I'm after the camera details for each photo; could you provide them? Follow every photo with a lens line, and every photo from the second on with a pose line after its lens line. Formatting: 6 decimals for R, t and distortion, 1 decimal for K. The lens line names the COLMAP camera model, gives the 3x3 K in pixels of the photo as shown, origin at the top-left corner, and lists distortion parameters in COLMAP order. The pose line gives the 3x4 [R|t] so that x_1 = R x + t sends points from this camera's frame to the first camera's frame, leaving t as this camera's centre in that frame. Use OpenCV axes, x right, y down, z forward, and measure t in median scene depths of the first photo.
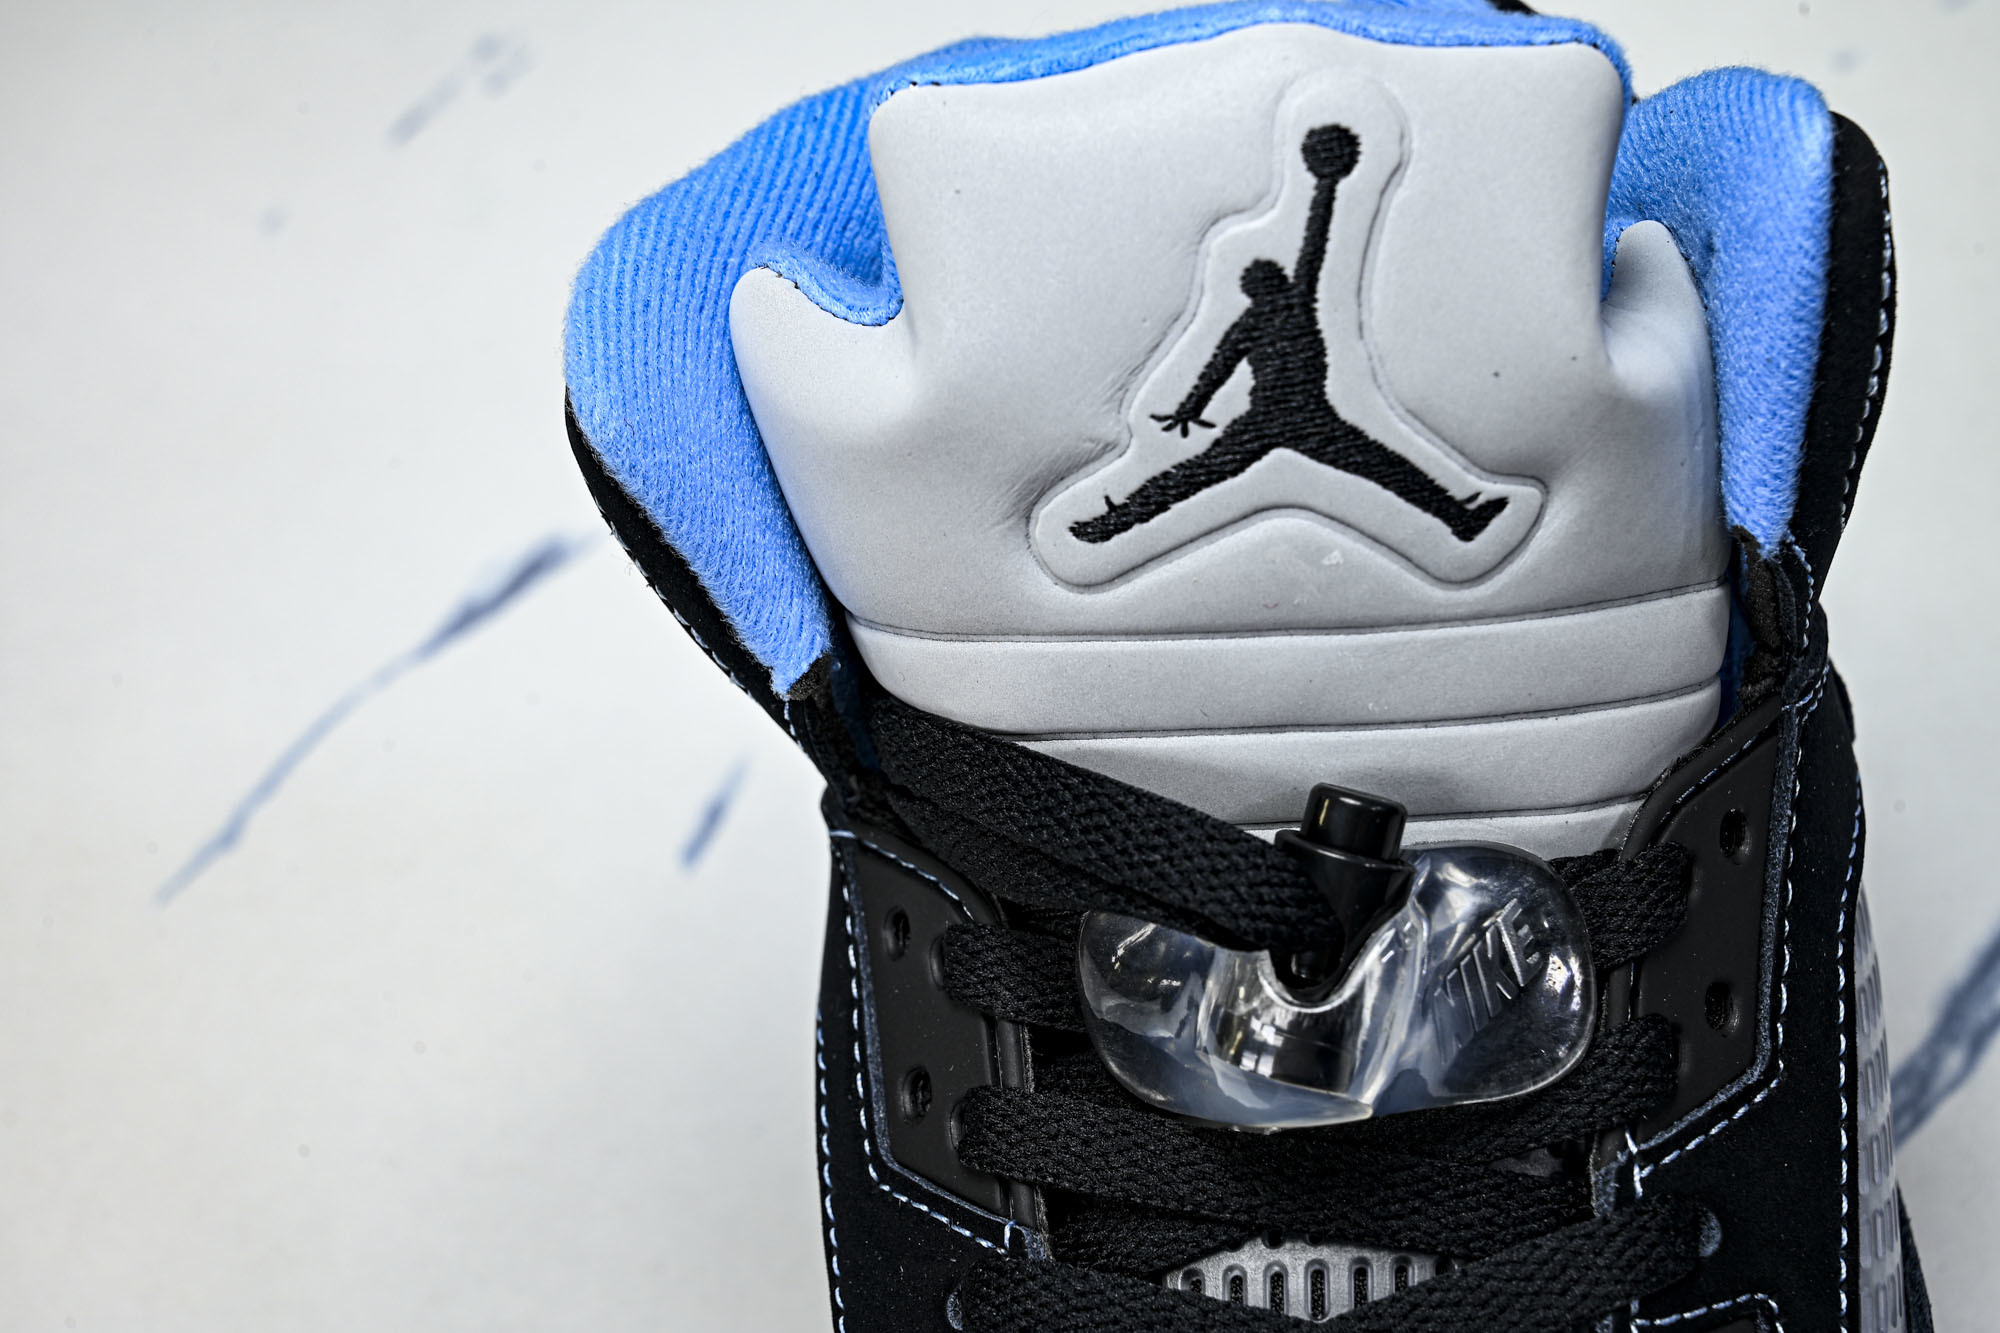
lens RADIAL K [[3885.6, 0, 999.6], [0, 3885.6, 664.5], [0, 0, 1]] dist [-0.007204, 0.000000]
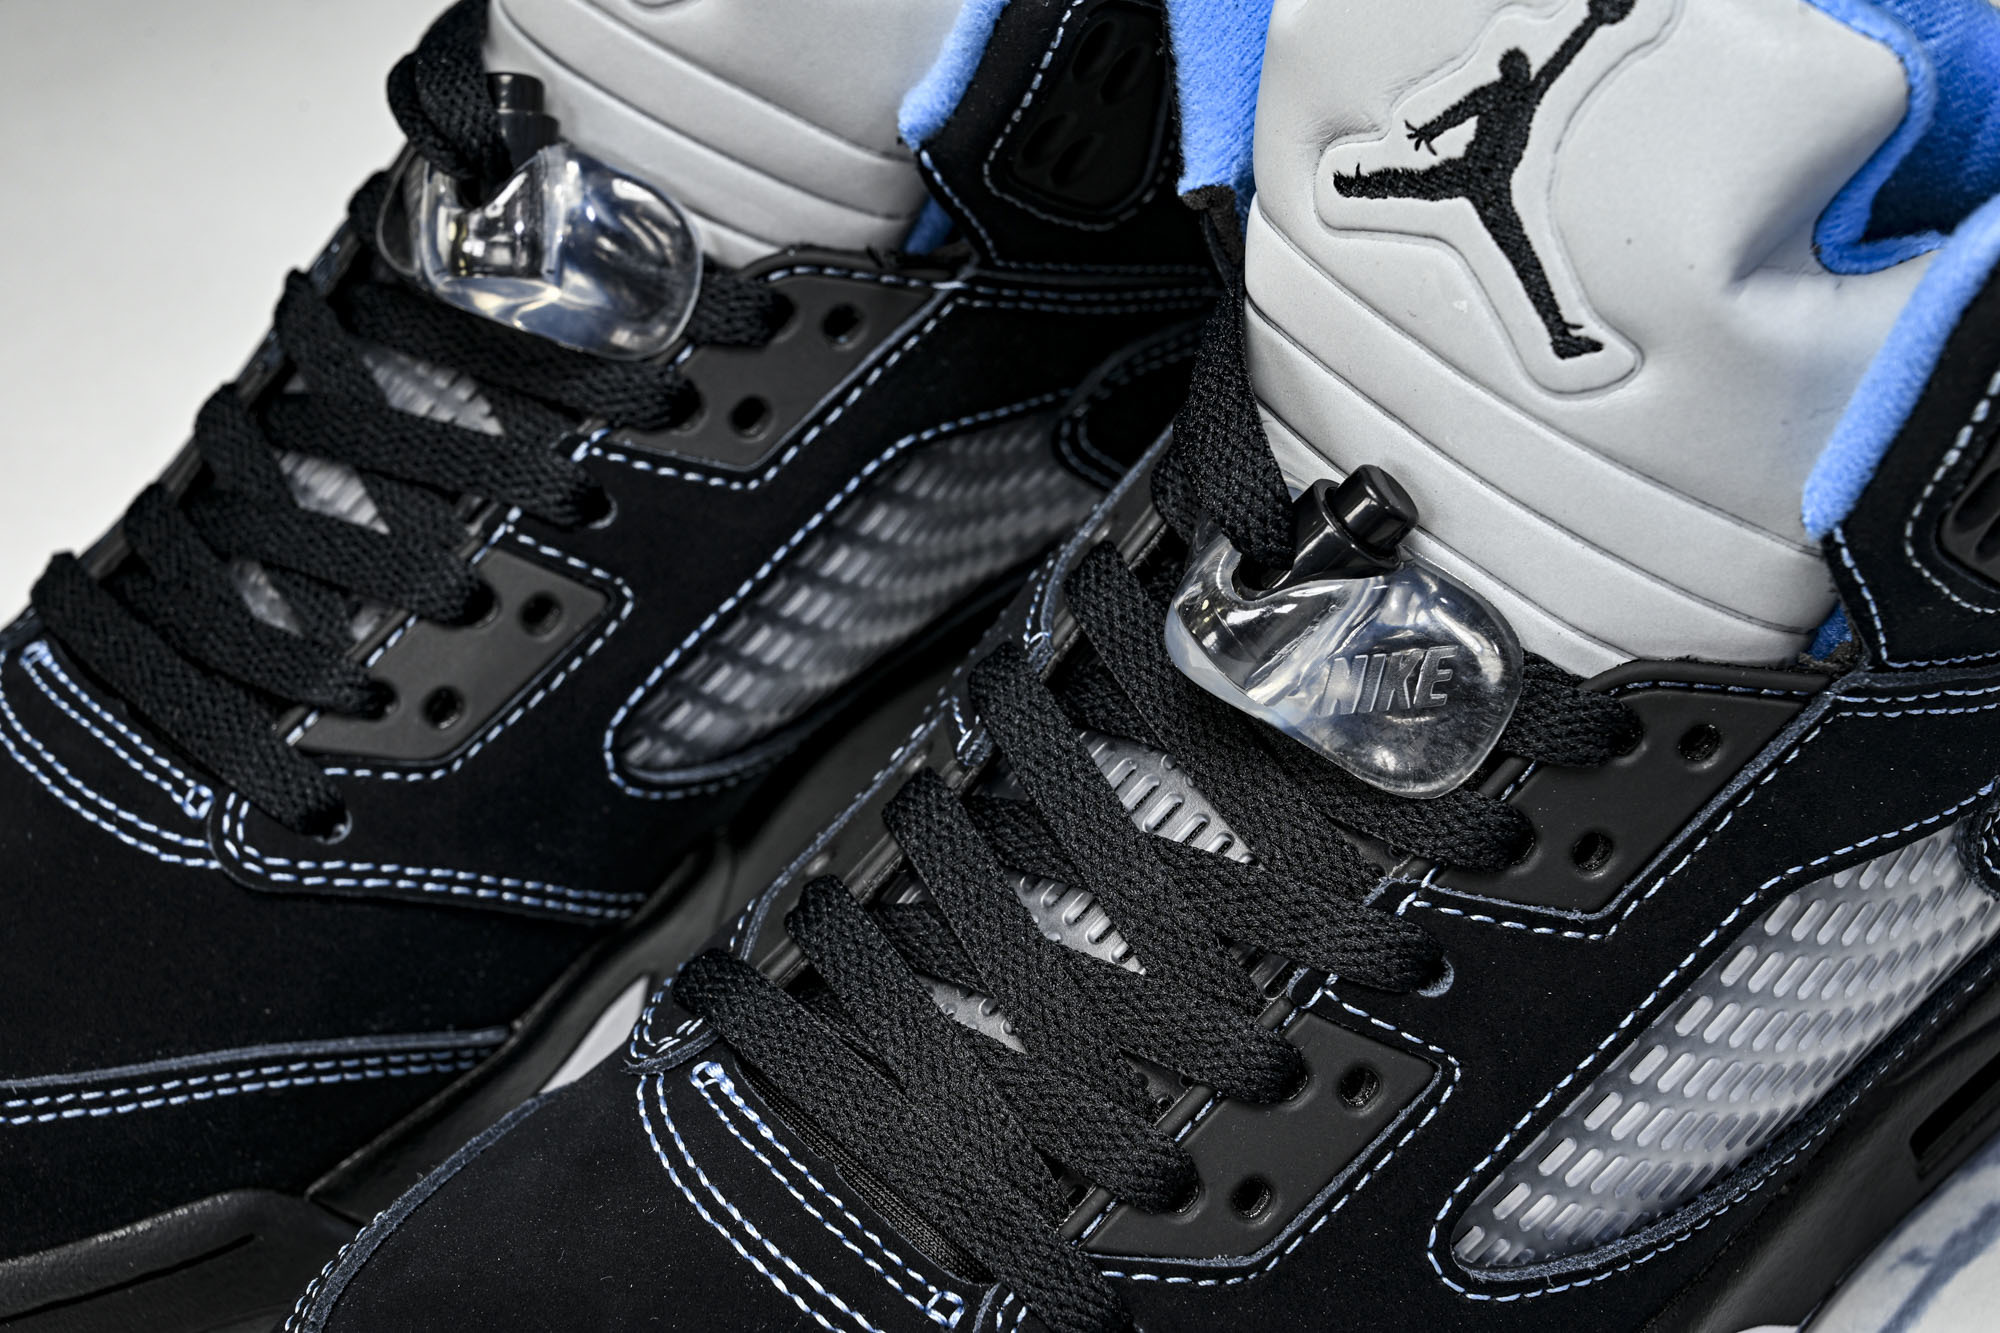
lens RADIAL K [[3885.6, 0, 991.4], [0, 3885.6, 677.1], [0, 0, 1]] dist [-0.007204, 0.000000]
pose [[0.669848, 0.582922, -0.459897, 0.602998], [-0.533989, 0.808574, 0.247109, -0.152472], [0.515906, 0.080055, 0.852896, -0.081168]]
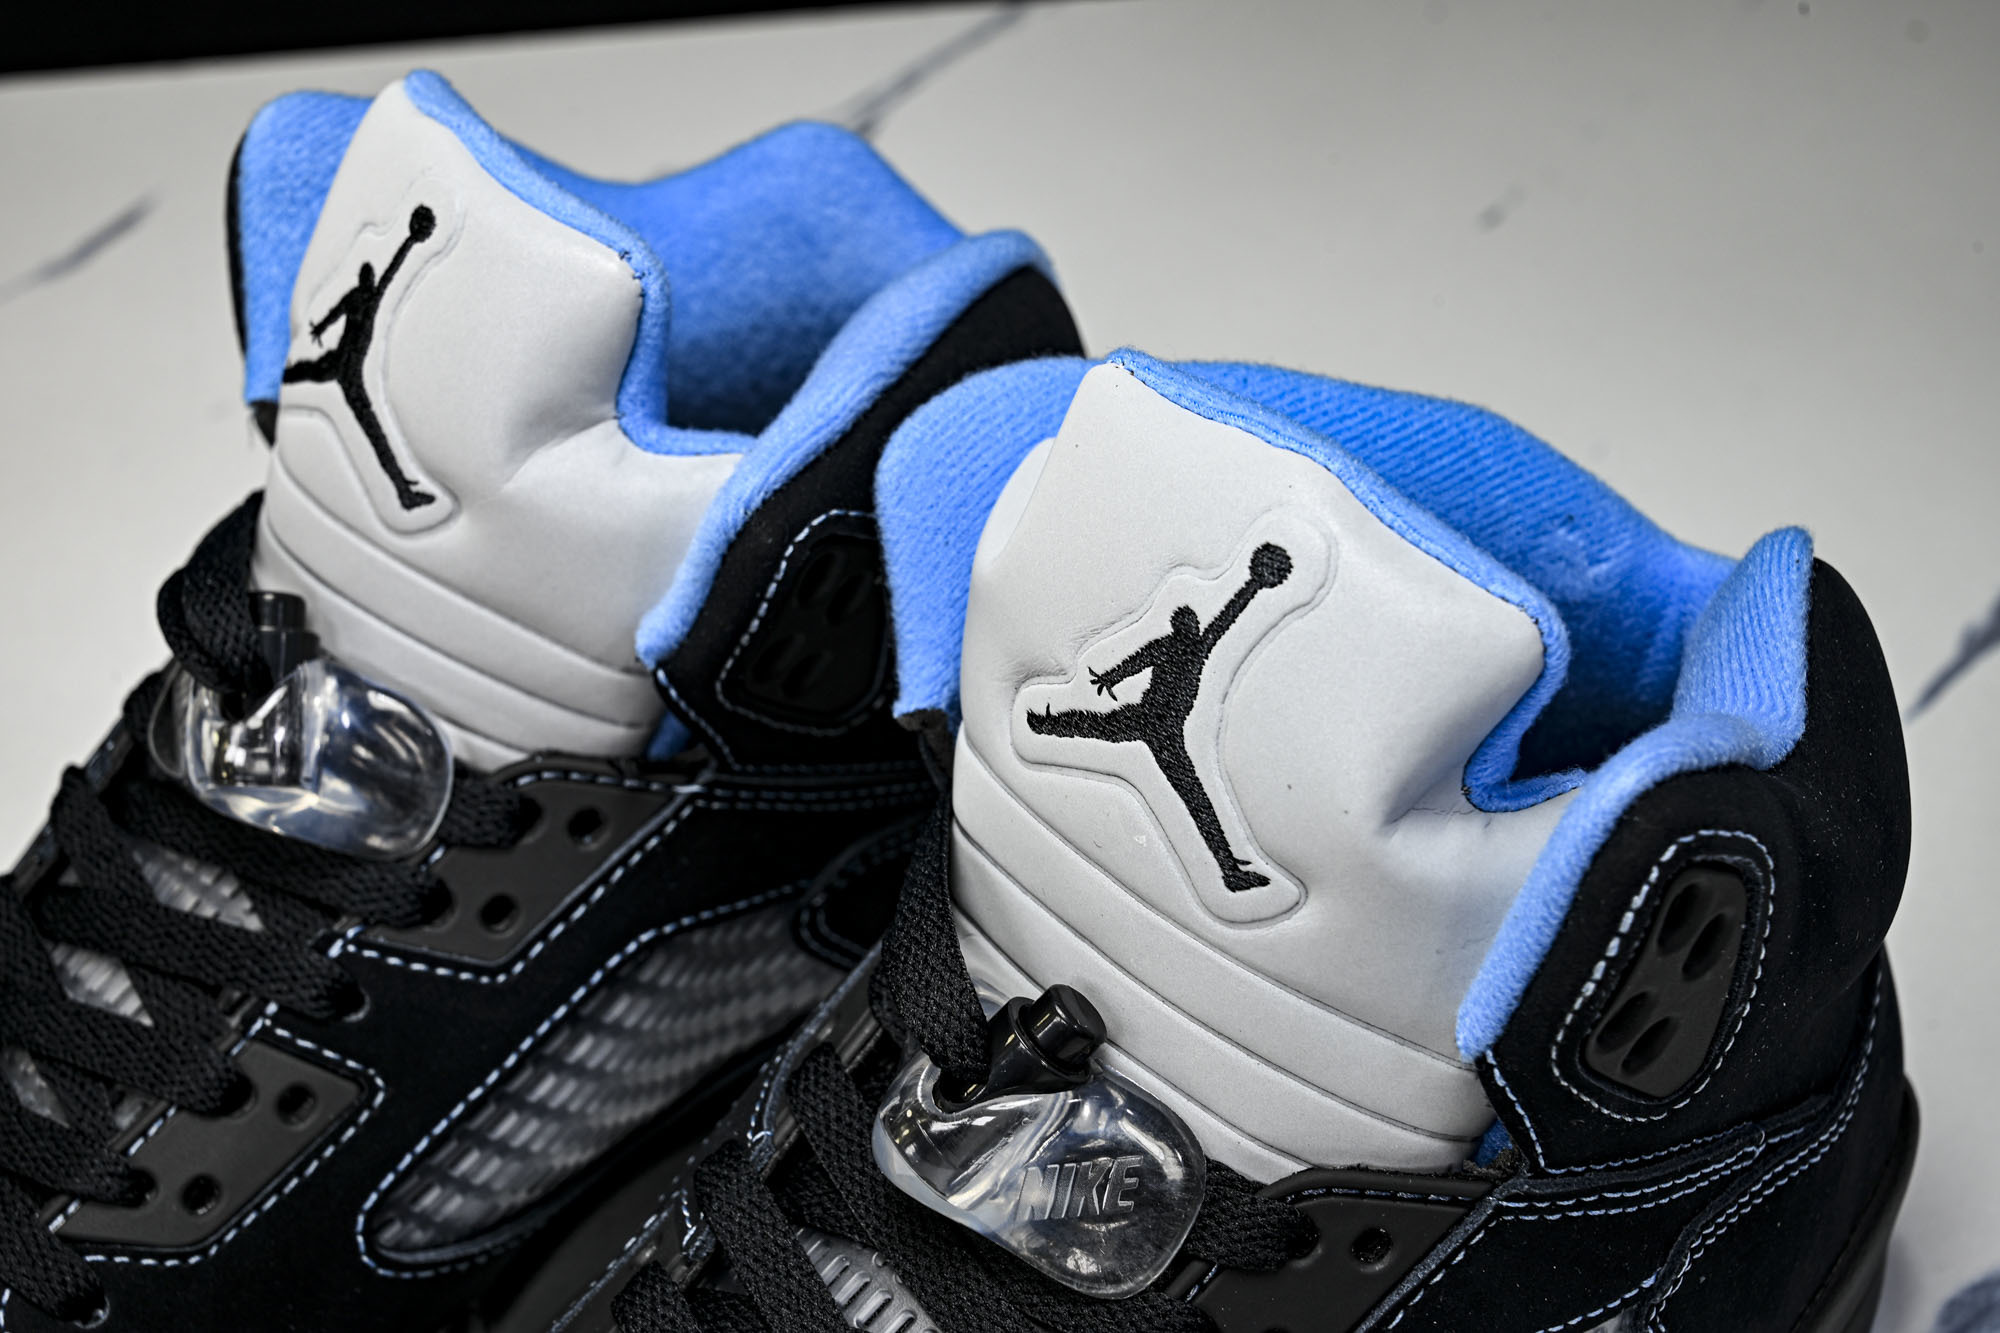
lens RADIAL K [[3885.6, 0, 984.5], [0, 3885.6, 669.9], [0, 0, 1]] dist [-0.007204, 0.000000]
pose [[0.685623, 0.540661, -0.487450, 0.642997], [-0.538977, 0.827118, 0.159309, -0.249251], [0.489310, 0.153499, 0.858495, -0.131534]]
